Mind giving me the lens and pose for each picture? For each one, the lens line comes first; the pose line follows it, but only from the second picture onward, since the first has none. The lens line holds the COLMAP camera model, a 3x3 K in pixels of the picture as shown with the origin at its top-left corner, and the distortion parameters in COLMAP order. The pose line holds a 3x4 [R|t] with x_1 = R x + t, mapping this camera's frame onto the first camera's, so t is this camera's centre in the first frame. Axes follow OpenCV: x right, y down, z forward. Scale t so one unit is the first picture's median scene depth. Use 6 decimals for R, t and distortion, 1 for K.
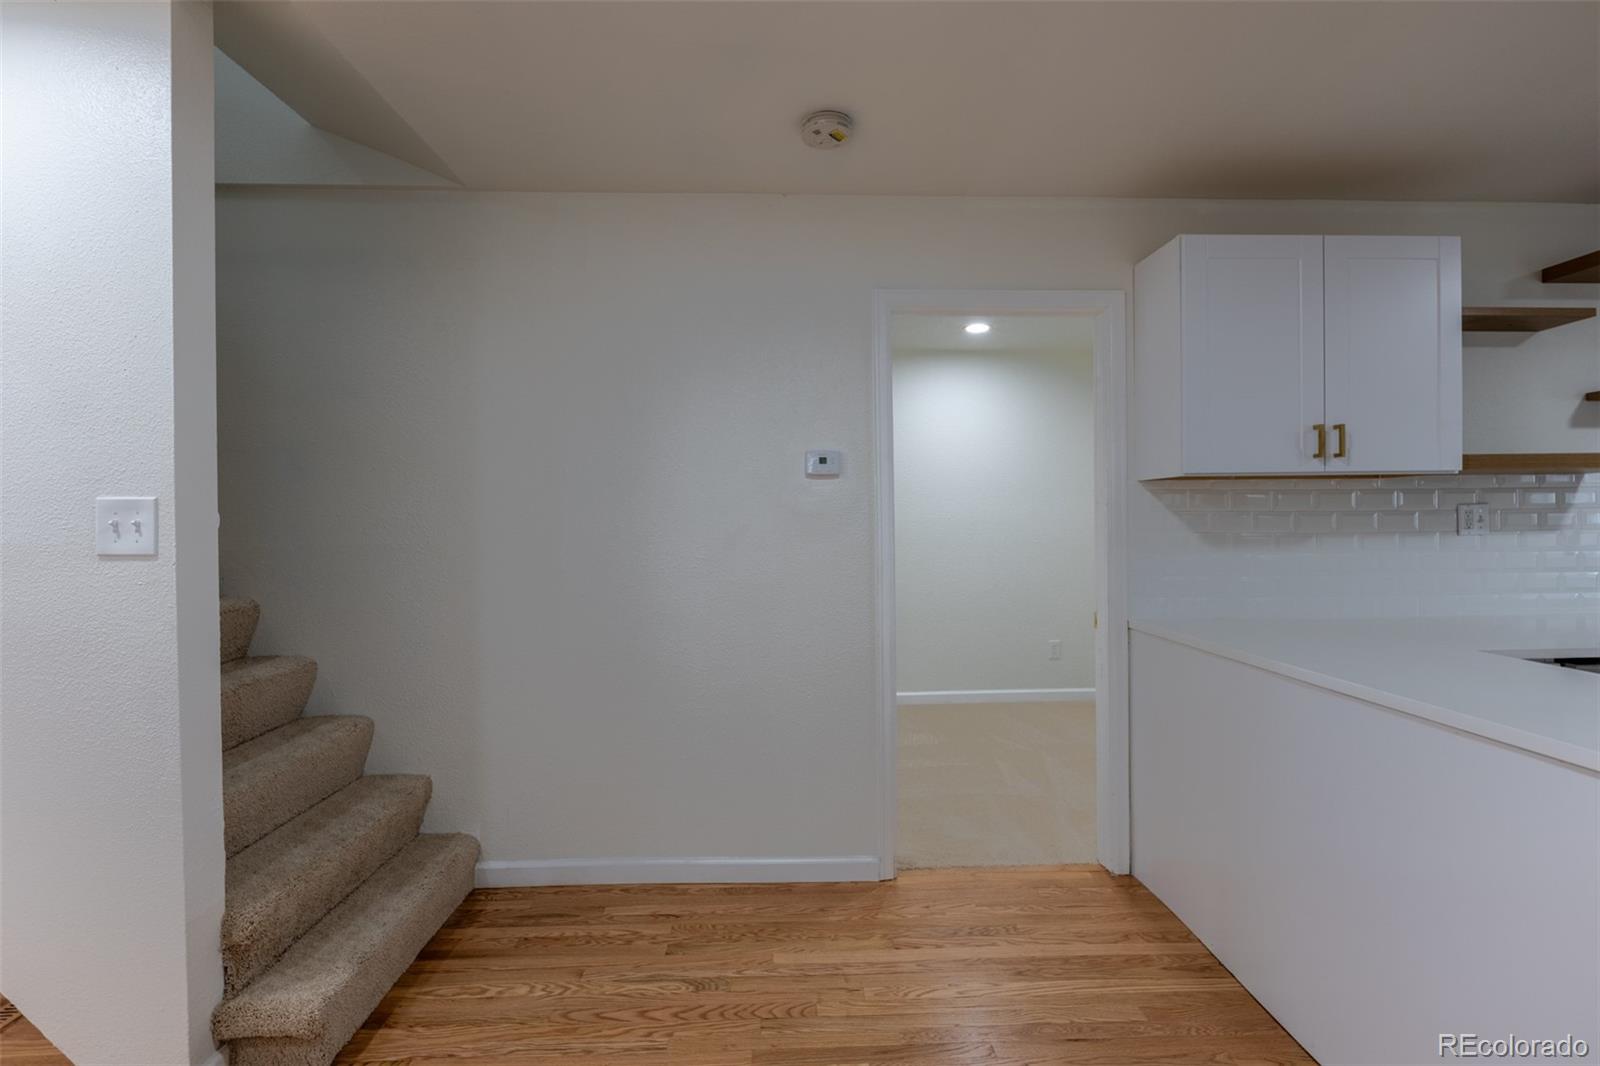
lens RADIAL K [[746.9, 0, 802.5], [0, 746.9, 528.3], [0, 0, 1]] dist [-0.002549, -0.002215]
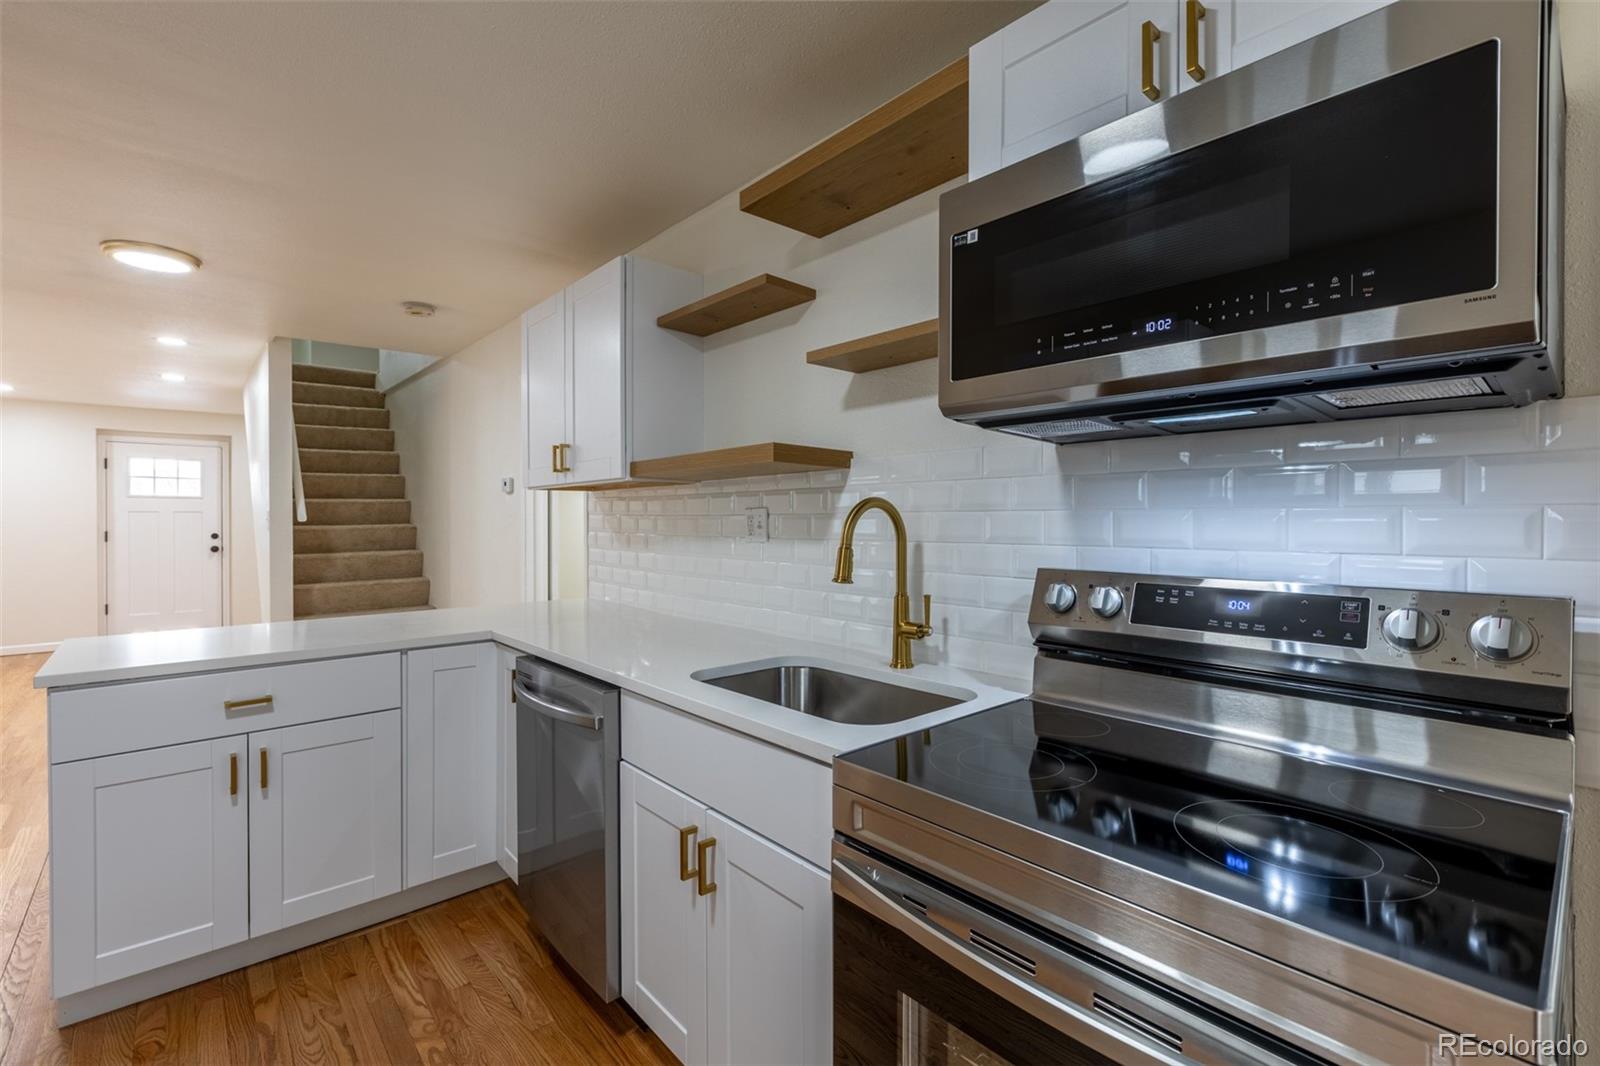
lens RADIAL K [[709.3, 0, 799.6], [0, 709.3, 524.3], [0, 0, 1]] dist [-0.002016, -0.000860]
pose [[0.637828, 0.014978, -0.770033, 1.587903], [-0.012062, 0.999883, 0.009458, -0.022134], [0.770084, 0.003256, 0.637934, 0.486263]]
